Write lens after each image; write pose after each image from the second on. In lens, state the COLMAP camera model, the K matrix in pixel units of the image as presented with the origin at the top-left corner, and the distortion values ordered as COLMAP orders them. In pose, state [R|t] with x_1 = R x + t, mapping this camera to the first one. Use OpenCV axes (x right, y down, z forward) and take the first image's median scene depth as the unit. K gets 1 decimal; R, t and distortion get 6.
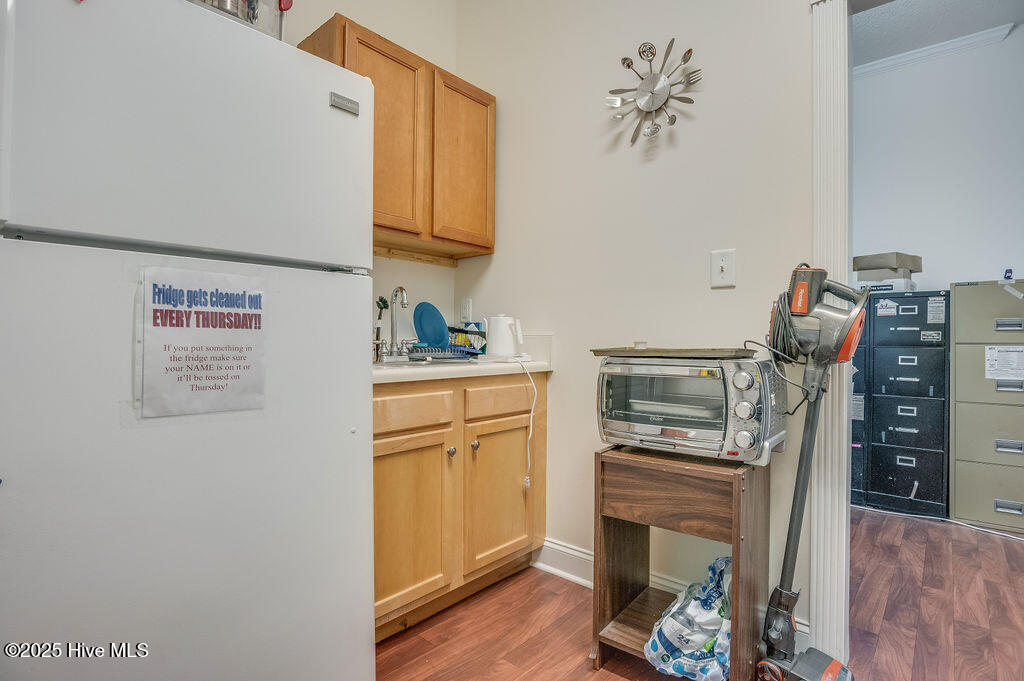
lens RADIAL K [[498.0, 0, 533.7], [0, 498.0, 341.2], [0, 0, 1]] dist [-0.009531, -0.002256]
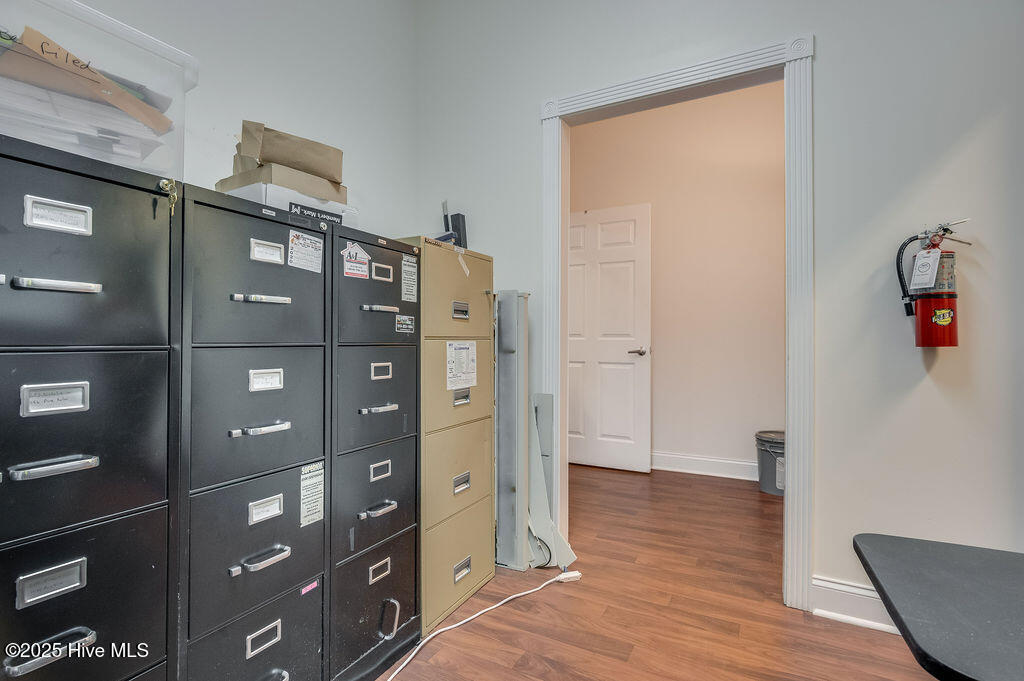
lens RADIAL K [[498.0, 0, 506.4], [0, 498.0, 333.1], [0, 0, 1]] dist [-0.009531, -0.002256]
pose [[-0.193408, 0.001705, 0.981117, 0.233461], [-0.012305, 0.999916, -0.004163, 0.000483], [-0.981041, -0.012878, -0.193370, 0.994001]]
